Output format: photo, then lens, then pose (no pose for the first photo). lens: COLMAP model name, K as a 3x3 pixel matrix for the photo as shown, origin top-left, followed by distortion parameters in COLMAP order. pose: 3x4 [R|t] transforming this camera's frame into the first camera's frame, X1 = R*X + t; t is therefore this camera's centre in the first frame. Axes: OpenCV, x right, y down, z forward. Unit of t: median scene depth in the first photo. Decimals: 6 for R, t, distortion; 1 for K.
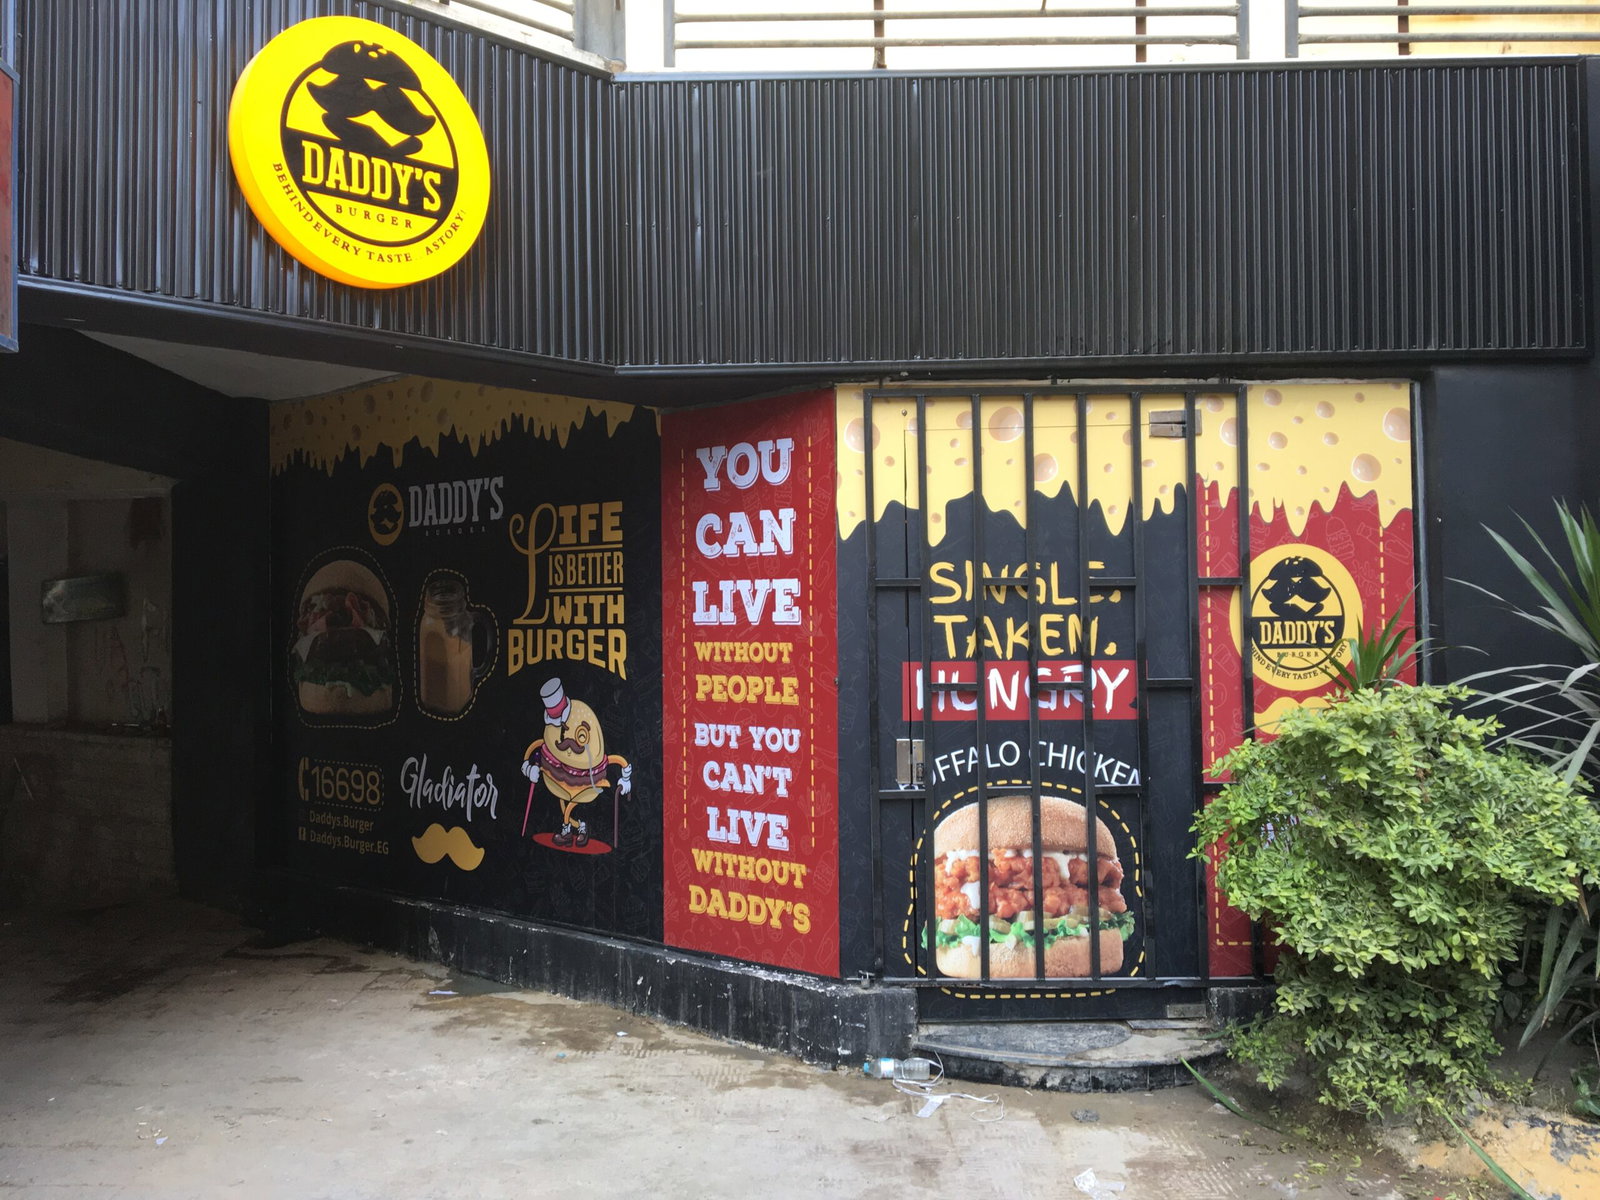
lens RADIAL K [[1315.9, 0, 800.7], [0, 1315.9, 592.0], [0, 0, 1]] dist [0.060831, -0.084854]
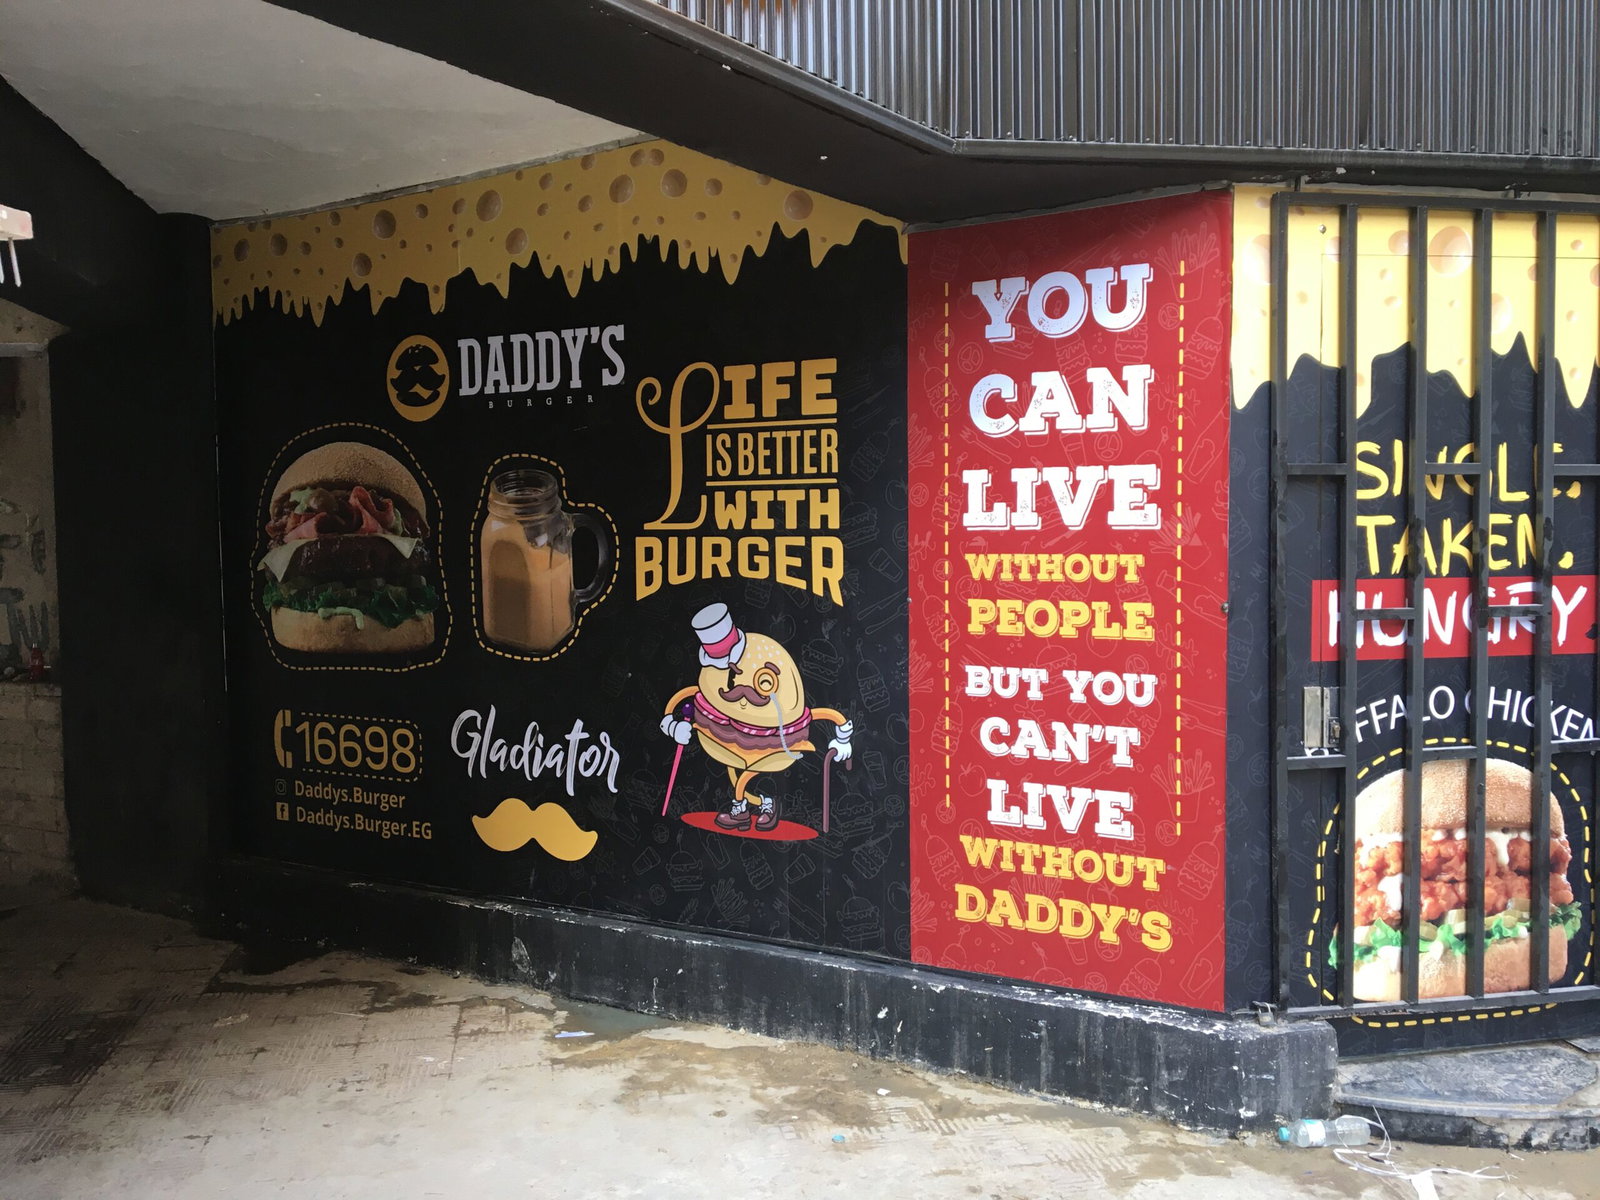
lens RADIAL K [[1315.9, 0, 799.6], [0, 1315.9, 594.8], [0, 0, 1]] dist [0.060831, -0.084854]
pose [[0.984392, -0.009457, 0.175734, -0.301506], [-0.003142, 0.997451, 0.071279, 0.009315], [-0.175960, -0.070718, 0.981854, 0.308368]]
